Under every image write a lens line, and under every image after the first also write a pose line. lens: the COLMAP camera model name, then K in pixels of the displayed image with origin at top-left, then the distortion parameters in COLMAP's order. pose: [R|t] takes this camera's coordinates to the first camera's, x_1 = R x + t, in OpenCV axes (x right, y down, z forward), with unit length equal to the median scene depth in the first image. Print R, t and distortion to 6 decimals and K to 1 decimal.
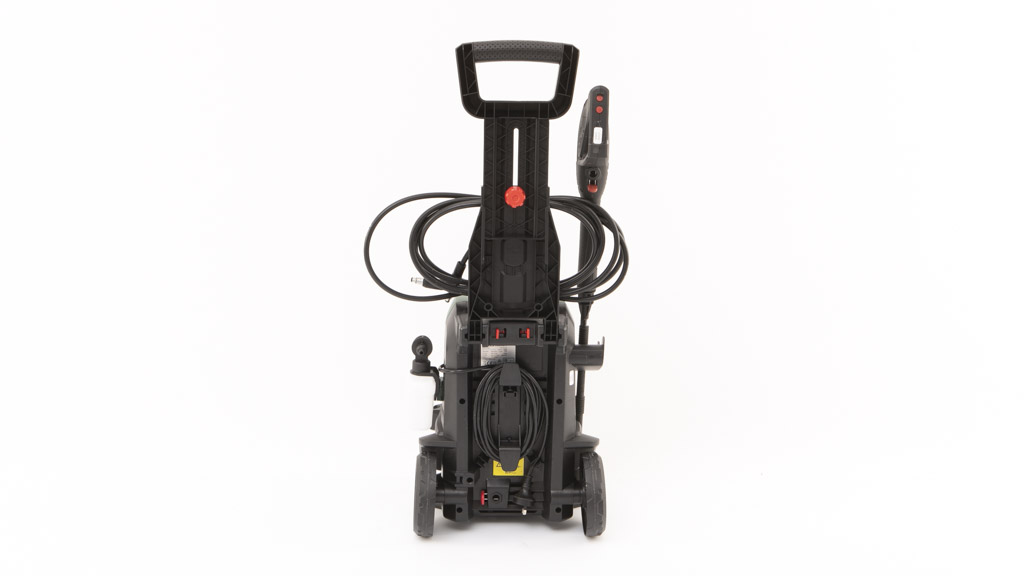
lens RADIAL K [[1418.1, 0, 512.0], [0, 1418.1, 288.0], [0, 0, 1]] dist [-0.002089, -0.000620]
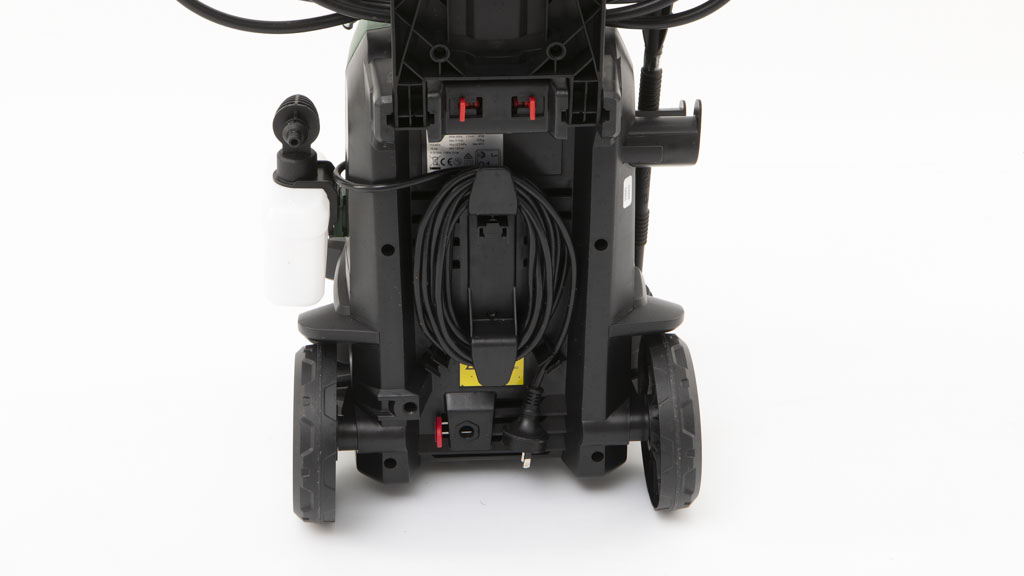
lens RADIAL K [[1832.9, 0, 512.0], [0, 1832.9, 288.0], [0, 0, 1]] dist [0.030668, 0.019238]
pose [[0.999758, -0.018083, 0.012497, -0.002857], [0.014419, 0.968641, 0.248048, -0.052269], [-0.016591, -0.247808, 0.968667, 0.421567]]
